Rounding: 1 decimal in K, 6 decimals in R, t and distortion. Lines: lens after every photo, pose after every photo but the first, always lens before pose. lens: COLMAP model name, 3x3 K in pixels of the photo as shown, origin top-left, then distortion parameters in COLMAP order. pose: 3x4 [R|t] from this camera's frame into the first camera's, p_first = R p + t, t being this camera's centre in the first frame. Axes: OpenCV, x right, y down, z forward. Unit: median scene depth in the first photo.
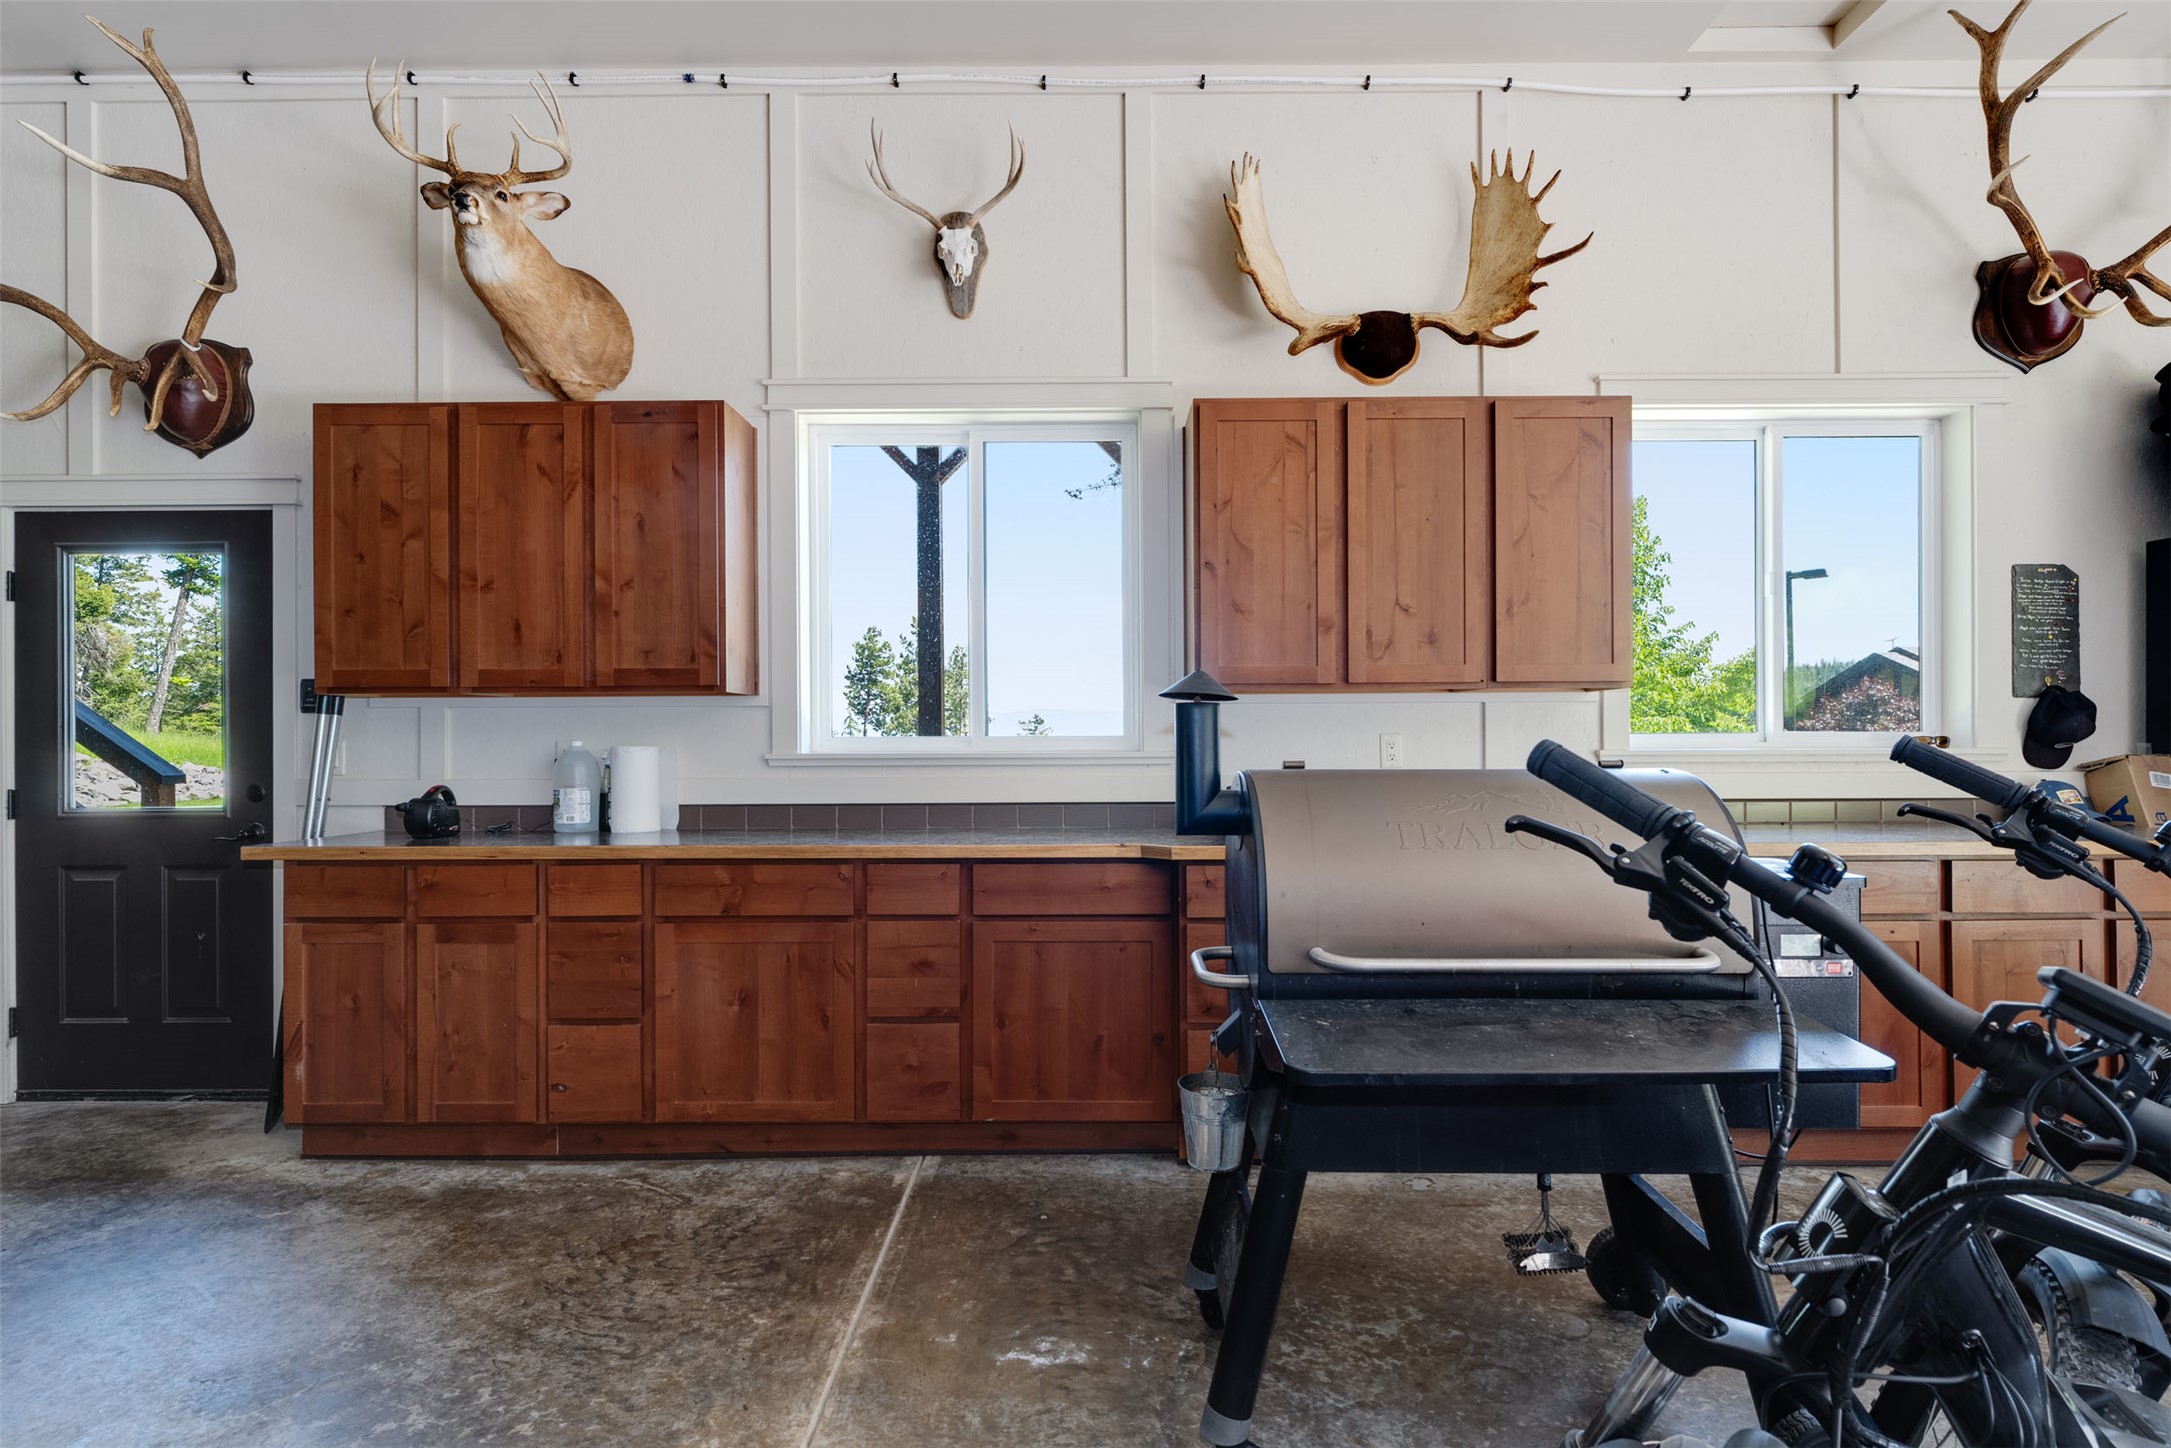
lens RADIAL K [[1083.3, 0, 1085.5], [0, 1083.3, 724.0], [0, 0, 1]] dist [0.000930, 0.000022]
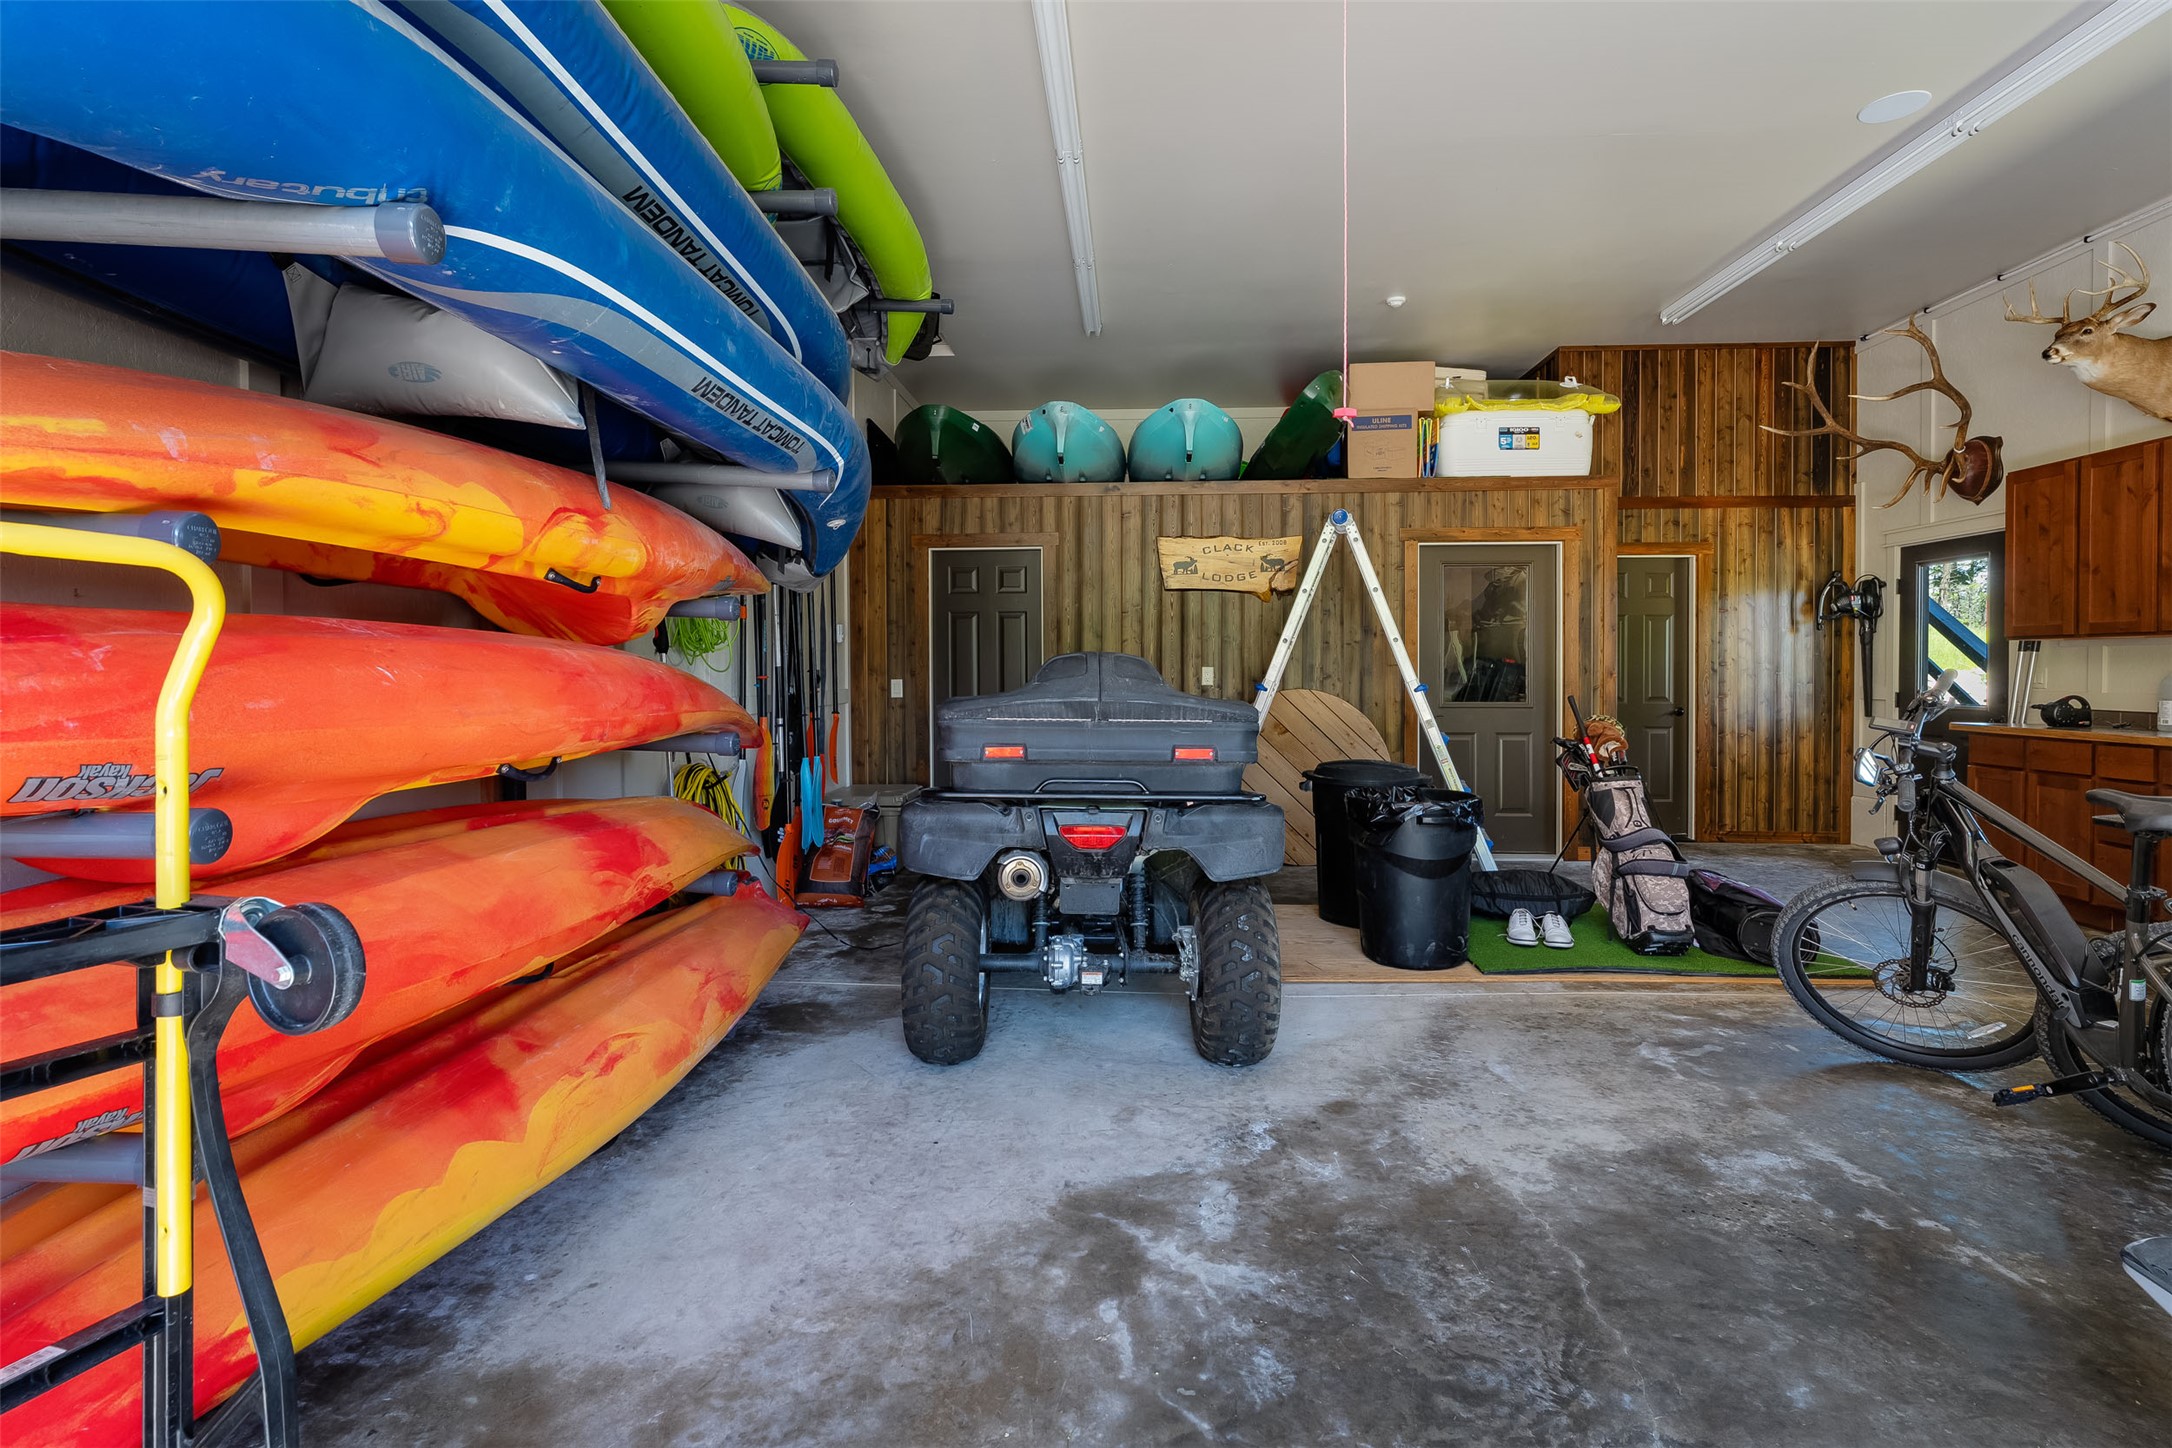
lens RADIAL K [[1024.4, 0, 1082.4], [0, 1024.4, 712.5], [0, 0, 1]] dist [0.001416, -0.000081]
pose [[-0.054357, 0.046129, -0.997455, 1.027803], [0.018498, 0.998807, 0.045183, -0.013852], [0.998350, -0.015995, -0.055146, -0.396390]]
